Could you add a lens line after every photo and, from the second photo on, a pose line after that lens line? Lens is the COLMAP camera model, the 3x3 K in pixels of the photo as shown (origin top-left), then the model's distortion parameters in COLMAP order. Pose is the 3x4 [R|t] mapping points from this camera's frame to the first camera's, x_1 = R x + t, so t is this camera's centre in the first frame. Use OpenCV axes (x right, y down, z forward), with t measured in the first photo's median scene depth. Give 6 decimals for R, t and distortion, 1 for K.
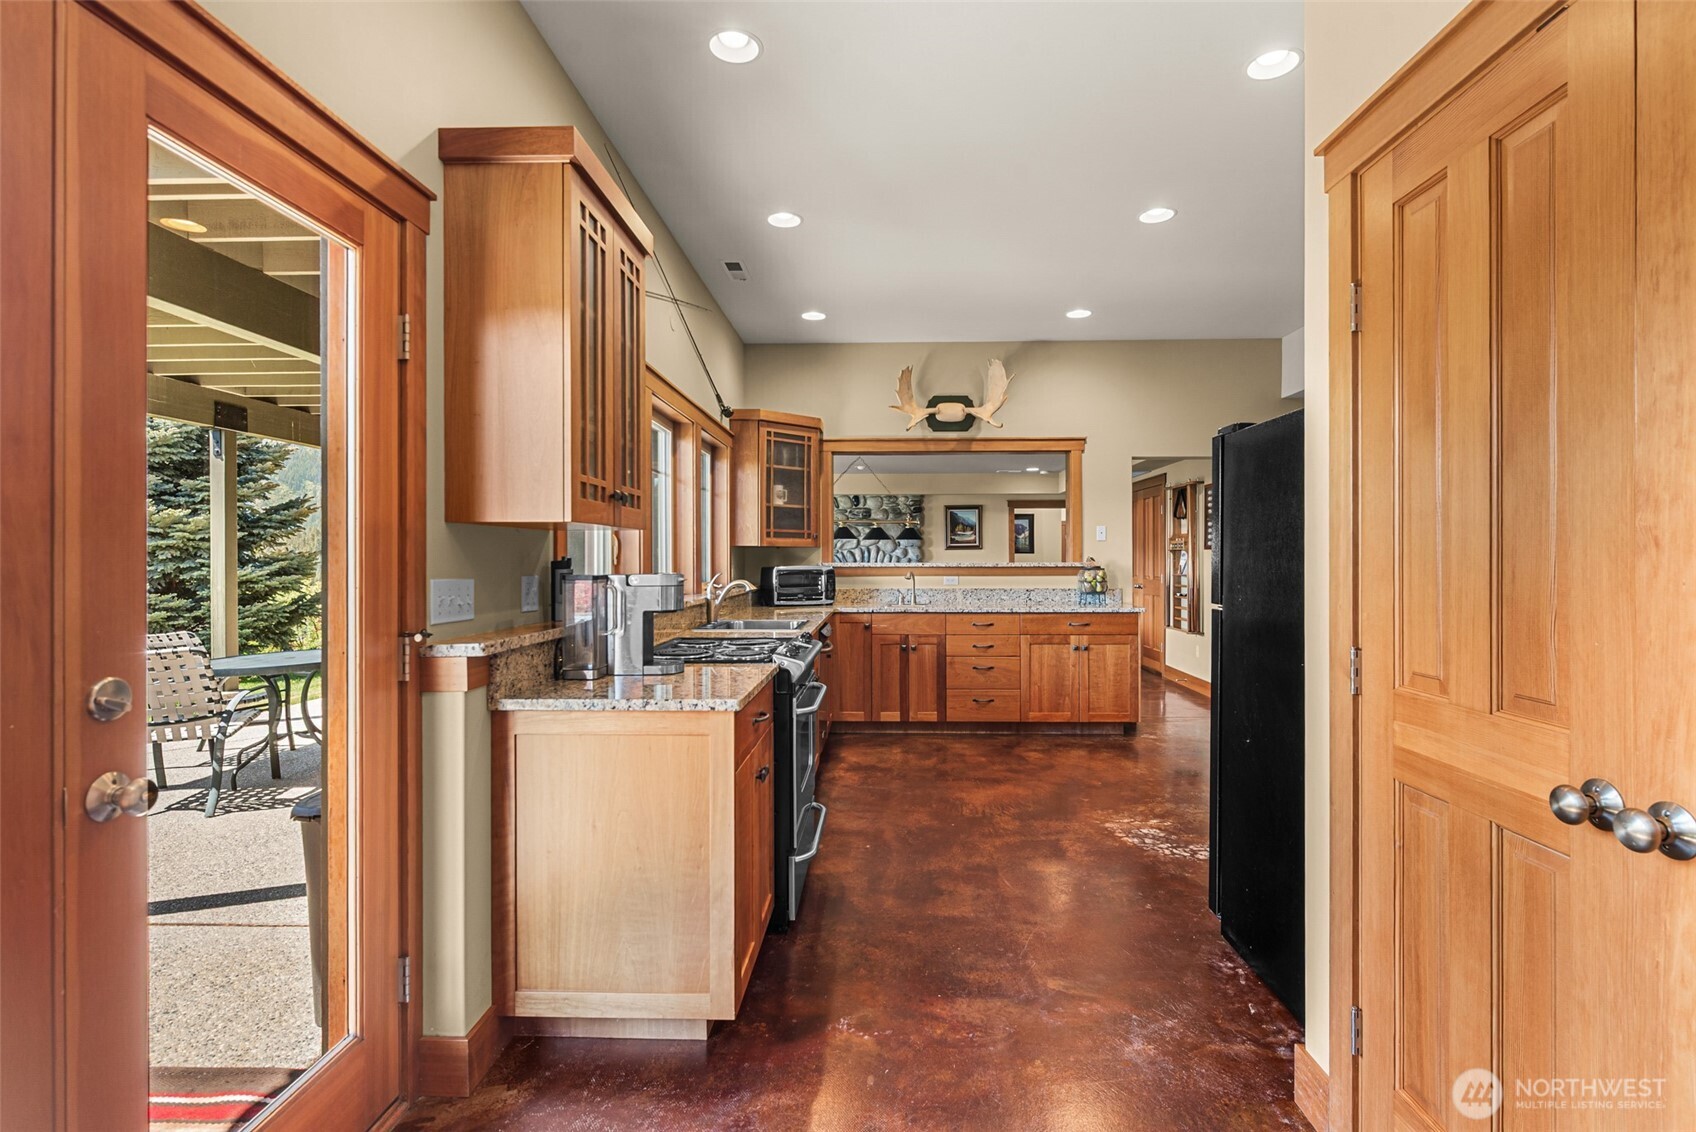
lens RADIAL K [[816.0, 0, 860.0], [0, 816.0, 562.6], [0, 0, 1]] dist [-0.000095, 0.000000]
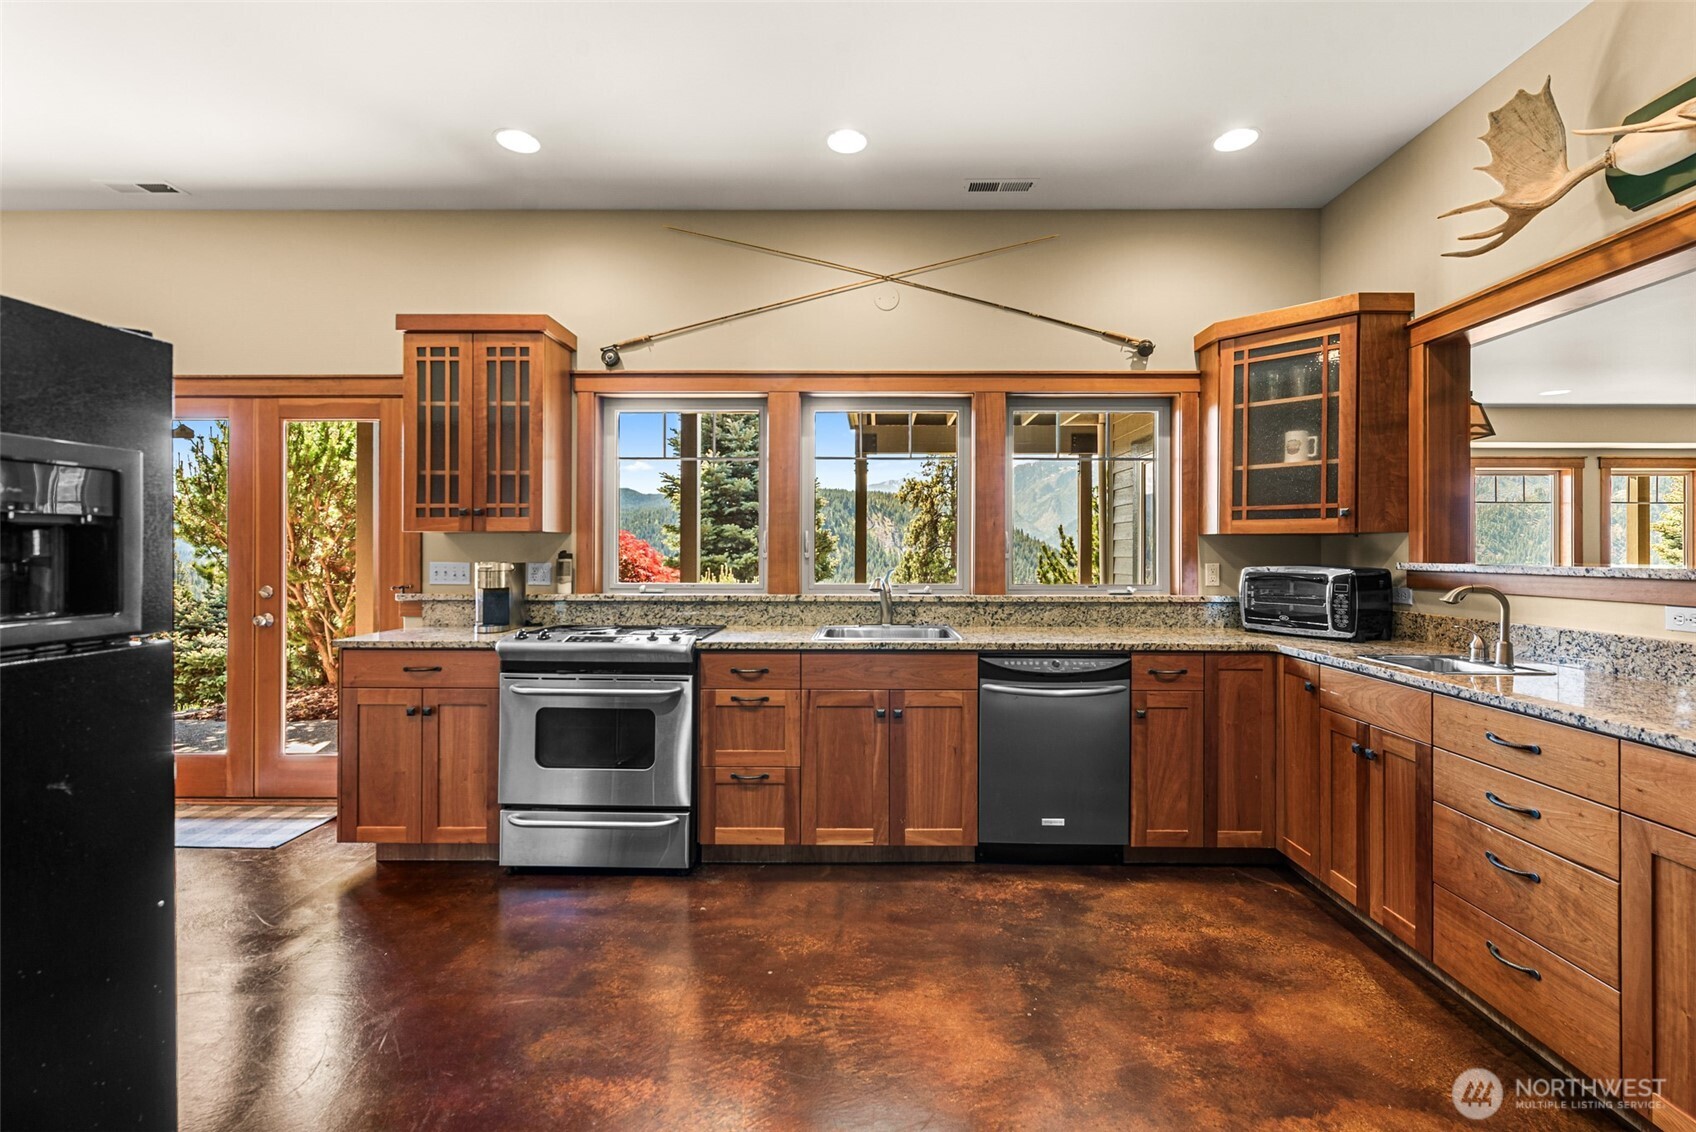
lens RADIAL K [[738.8, 0, 858.0], [0, 738.8, 554.7], [0, 0, 1]] dist [0.000473, -0.001289]
pose [[0.007099, -0.002229, -0.999972, 0.452895], [-0.008099, 0.999965, -0.002286, -0.000607], [0.999942, 0.008115, 0.007081, 0.700191]]
